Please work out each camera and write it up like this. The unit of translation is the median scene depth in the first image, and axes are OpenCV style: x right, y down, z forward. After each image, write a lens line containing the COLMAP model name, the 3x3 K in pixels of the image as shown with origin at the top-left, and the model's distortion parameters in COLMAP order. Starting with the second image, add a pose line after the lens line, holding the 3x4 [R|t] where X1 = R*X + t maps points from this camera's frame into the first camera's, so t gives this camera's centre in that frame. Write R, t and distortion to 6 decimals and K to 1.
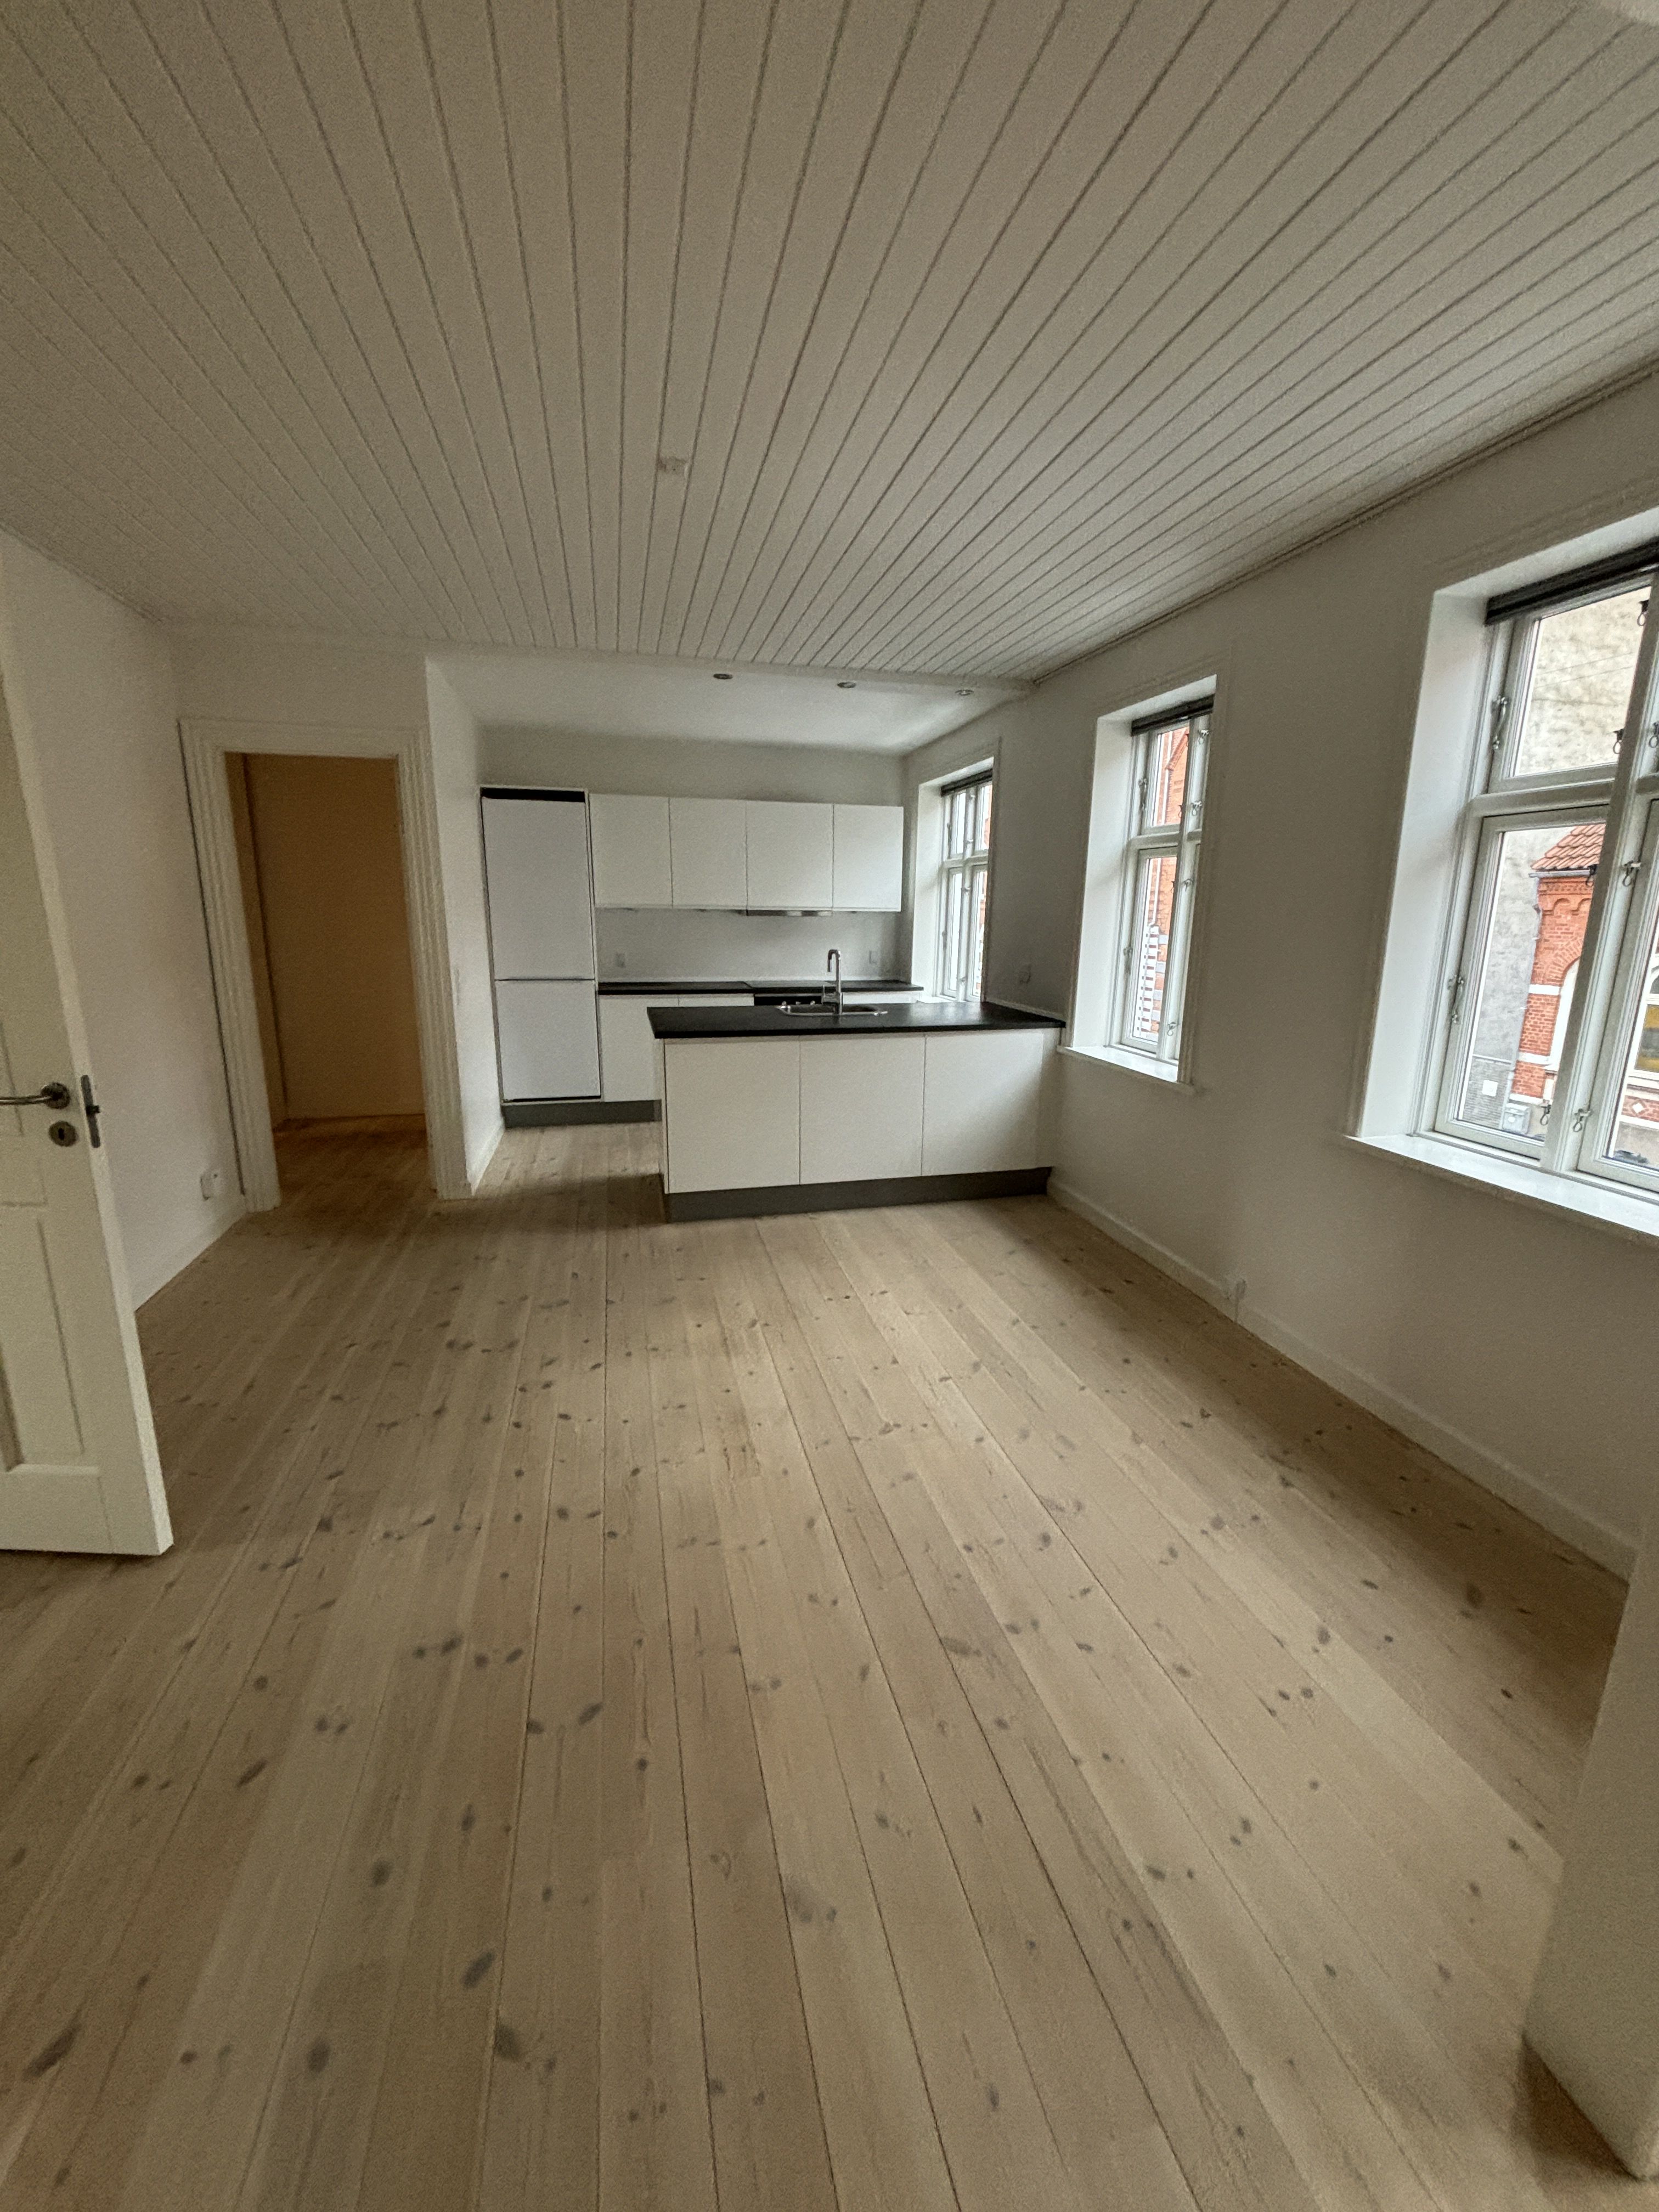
lens RADIAL K [[894.3, 0, 828.4], [0, 894.3, 1112.7], [0, 0, 1]] dist [-0.003517, -0.000348]
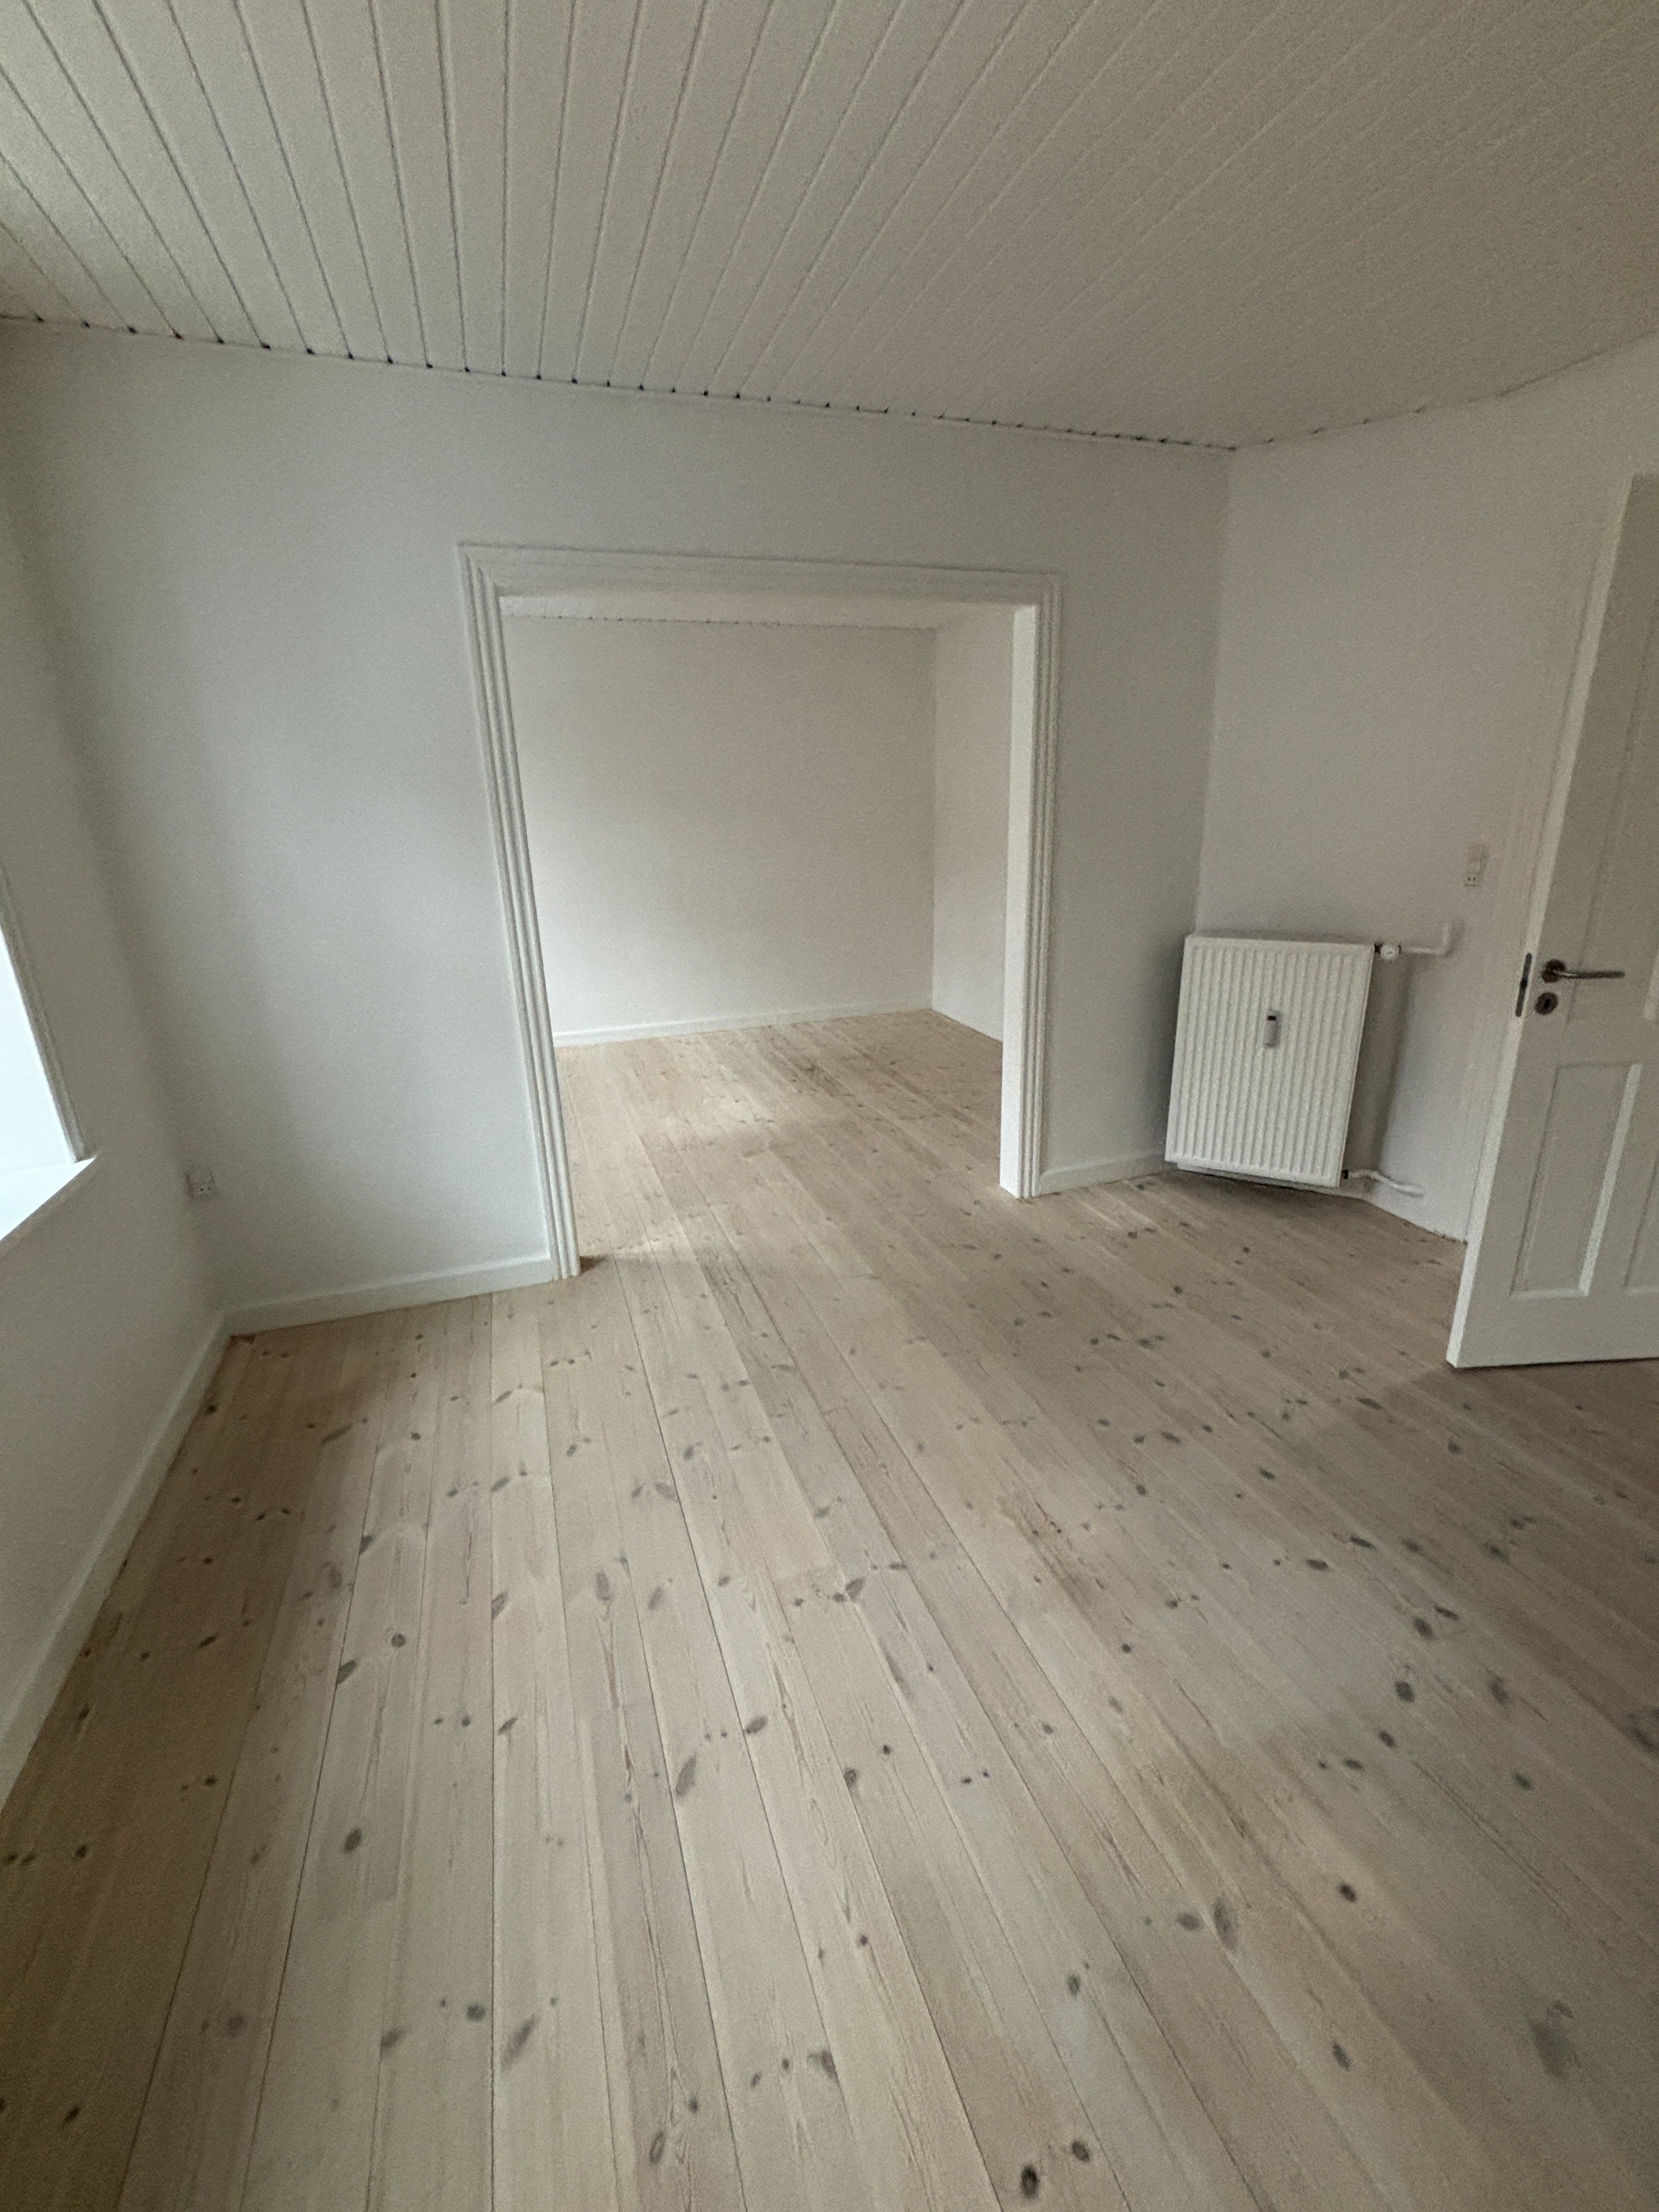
lens RADIAL K [[897.1, 0, 835.8], [0, 897.1, 1089.4], [0, 0, 1]] dist [-0.000680, -0.000203]
pose [[-0.994687, 0.047668, -0.091243, 0.141282], [-0.005592, 0.860003, 0.510259, -0.382044], [0.102792, 0.508058, -0.855167, 1.590082]]
